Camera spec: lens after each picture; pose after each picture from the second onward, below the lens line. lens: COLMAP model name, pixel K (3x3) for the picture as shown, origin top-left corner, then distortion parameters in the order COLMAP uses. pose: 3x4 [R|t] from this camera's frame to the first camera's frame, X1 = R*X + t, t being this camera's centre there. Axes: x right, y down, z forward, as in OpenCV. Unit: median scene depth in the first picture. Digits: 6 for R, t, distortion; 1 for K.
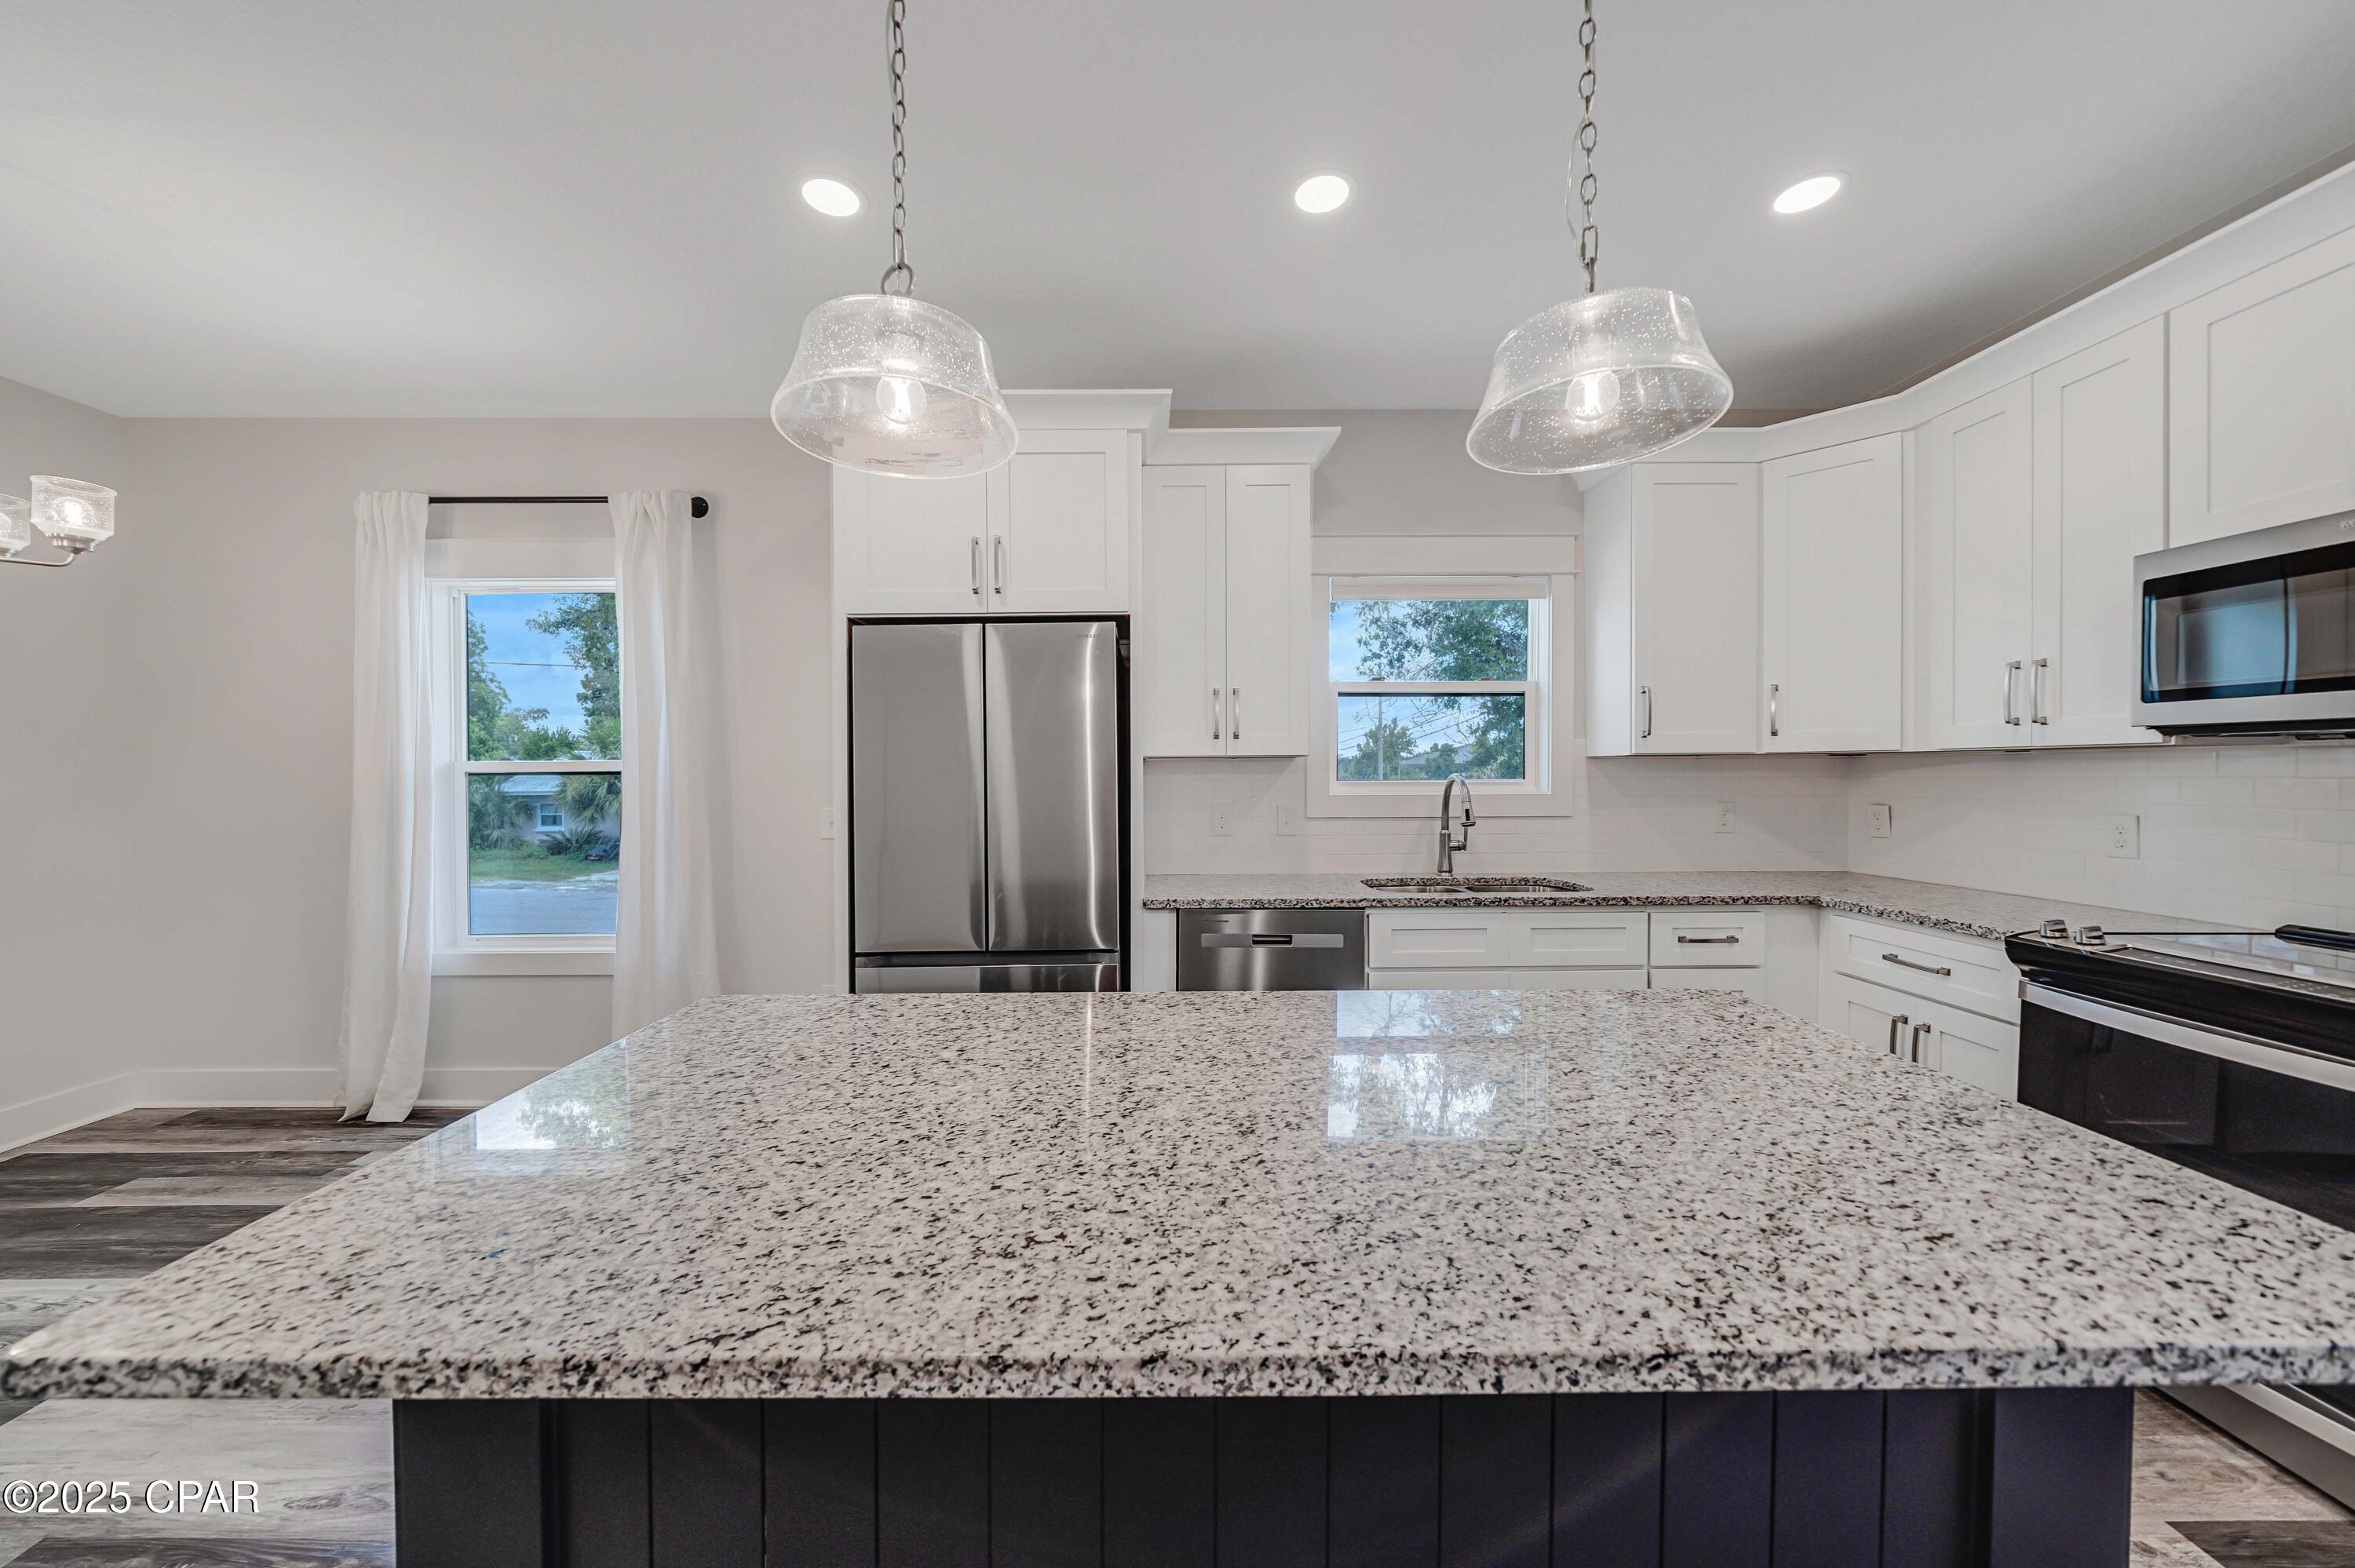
lens RADIAL K [[817.2, 0, 1163.6], [0, 817.2, 789.3], [0, 0, 1]] dist [-0.001469, -0.000182]
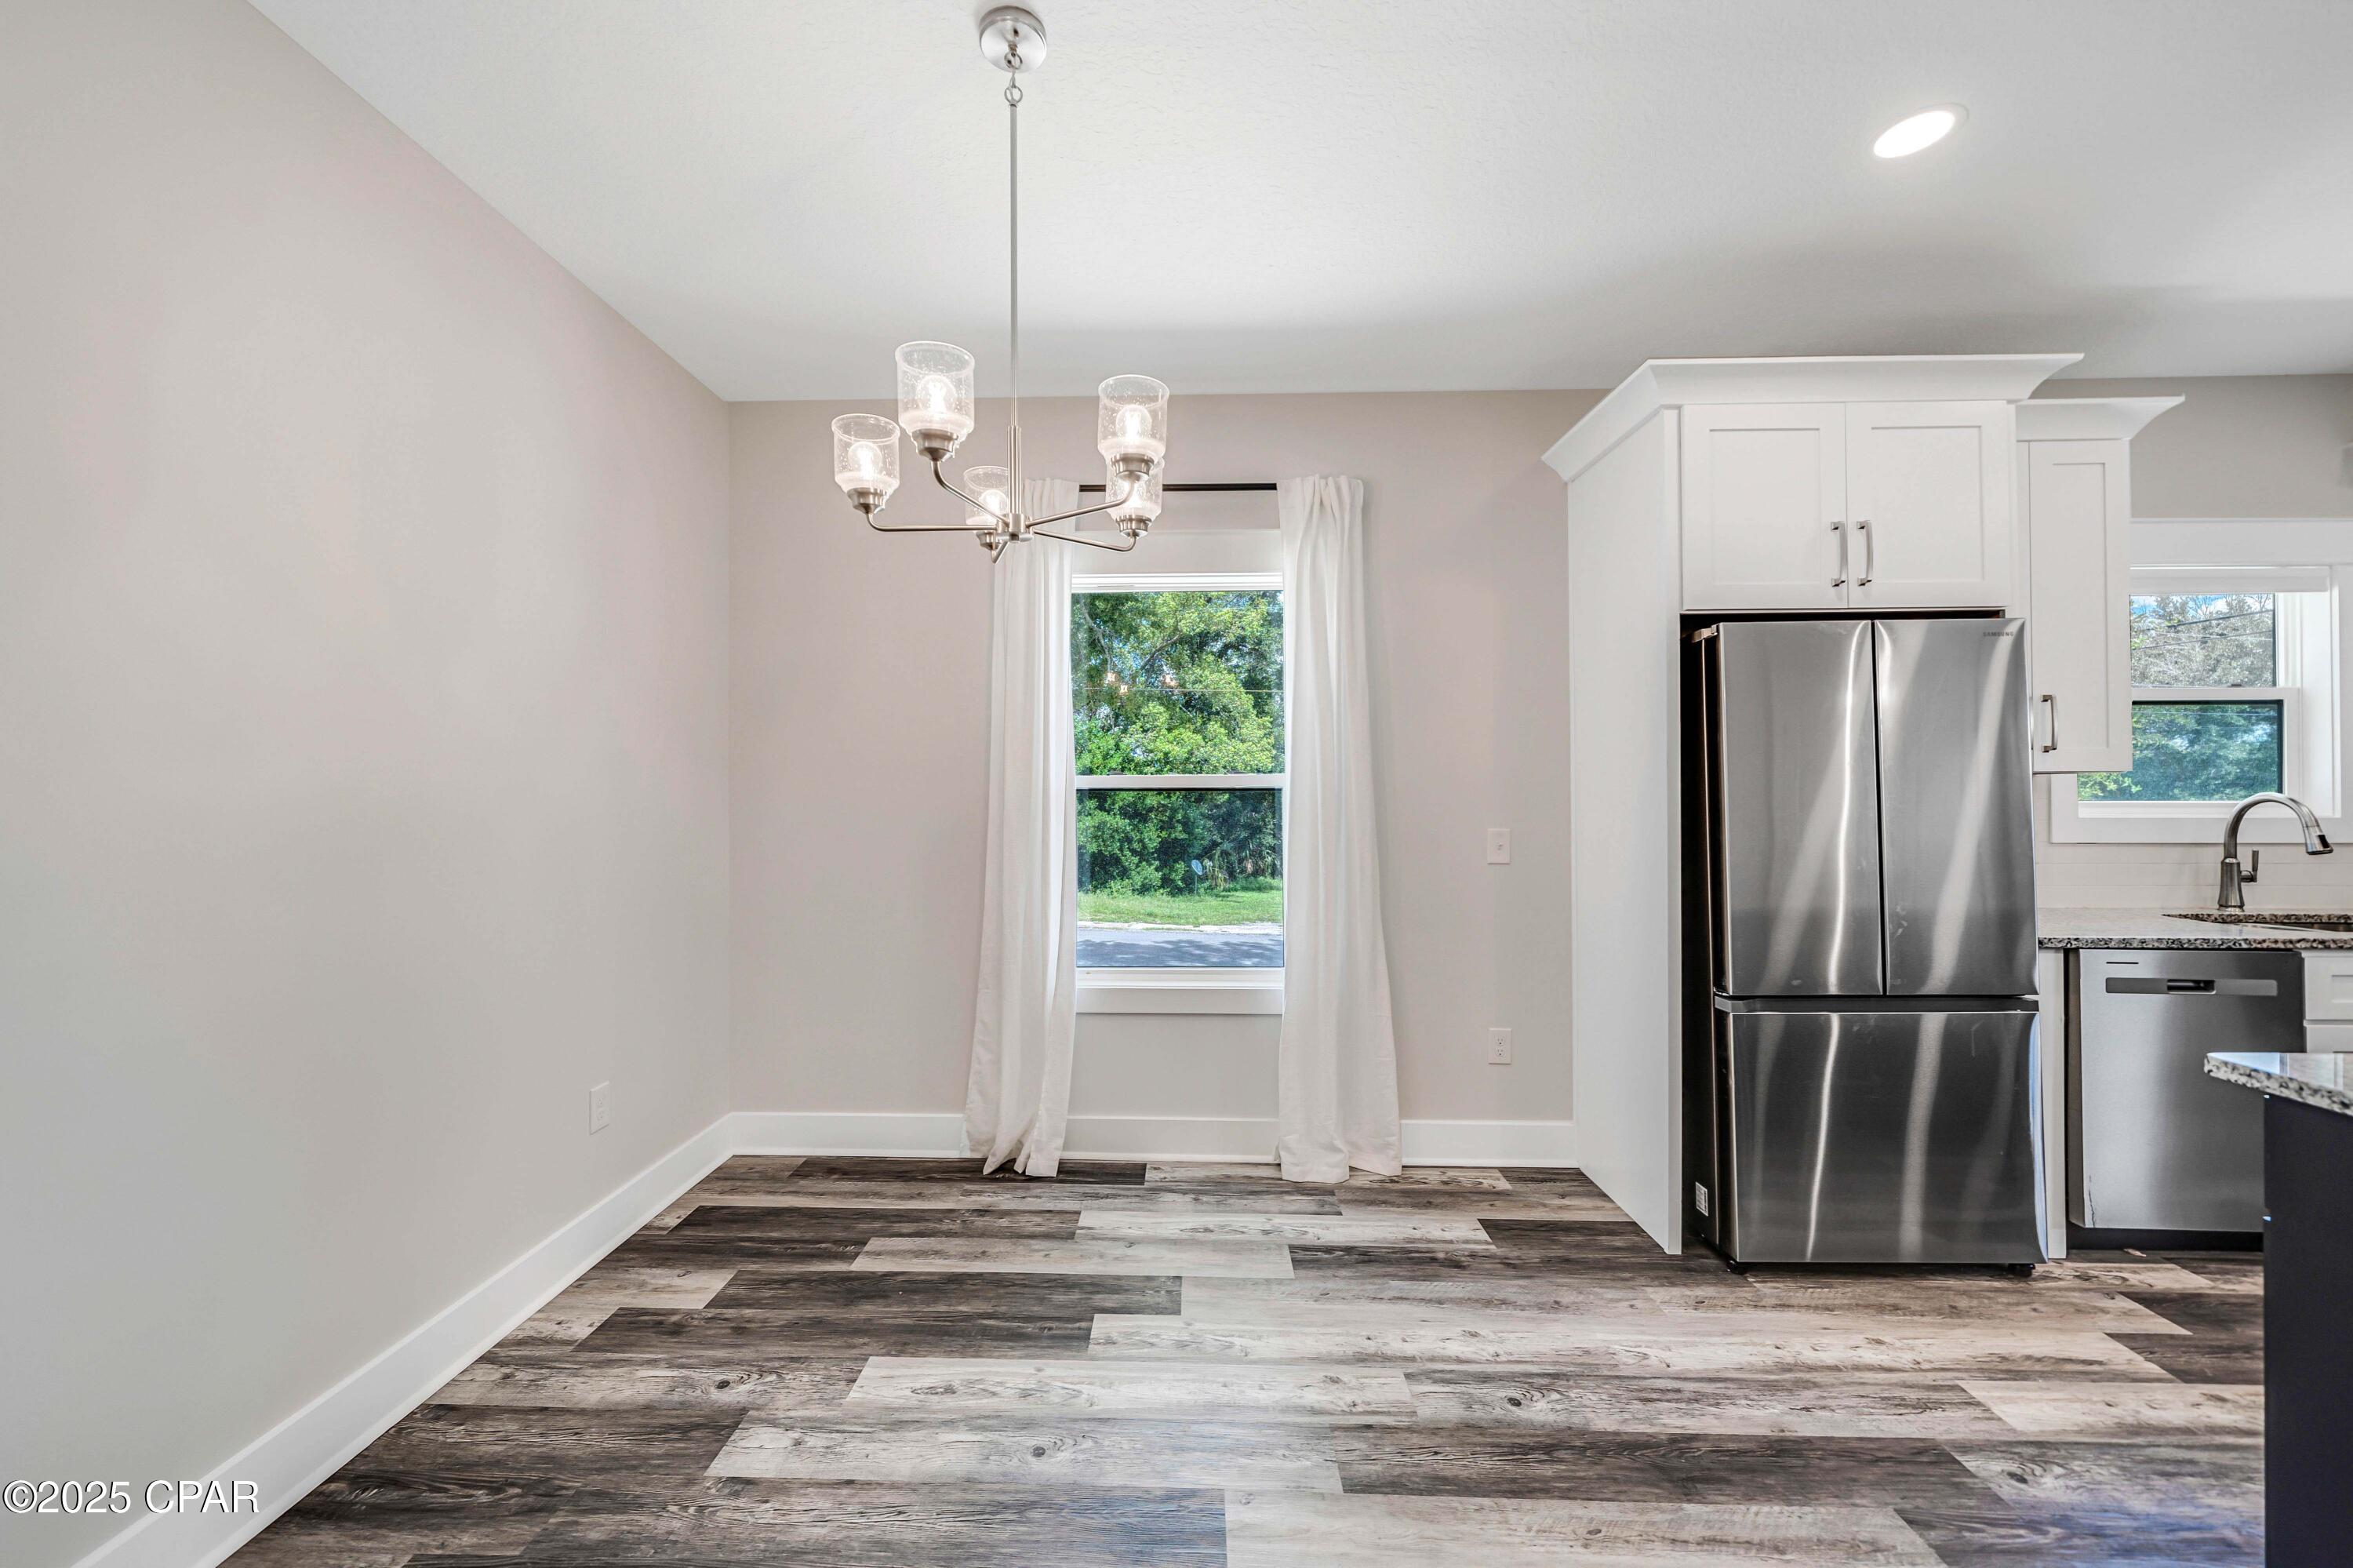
lens RADIAL K [[879.5, 0, 1164.8], [0, 879.5, 786.6], [0, 0, 1]] dist [-0.002252, 0.000065]
pose [[0.999304, 0.004461, -0.037034, -0.892548], [-0.005460, 0.999623, -0.026927, 0.006170], [0.036900, 0.027110, 0.998951, 0.033504]]
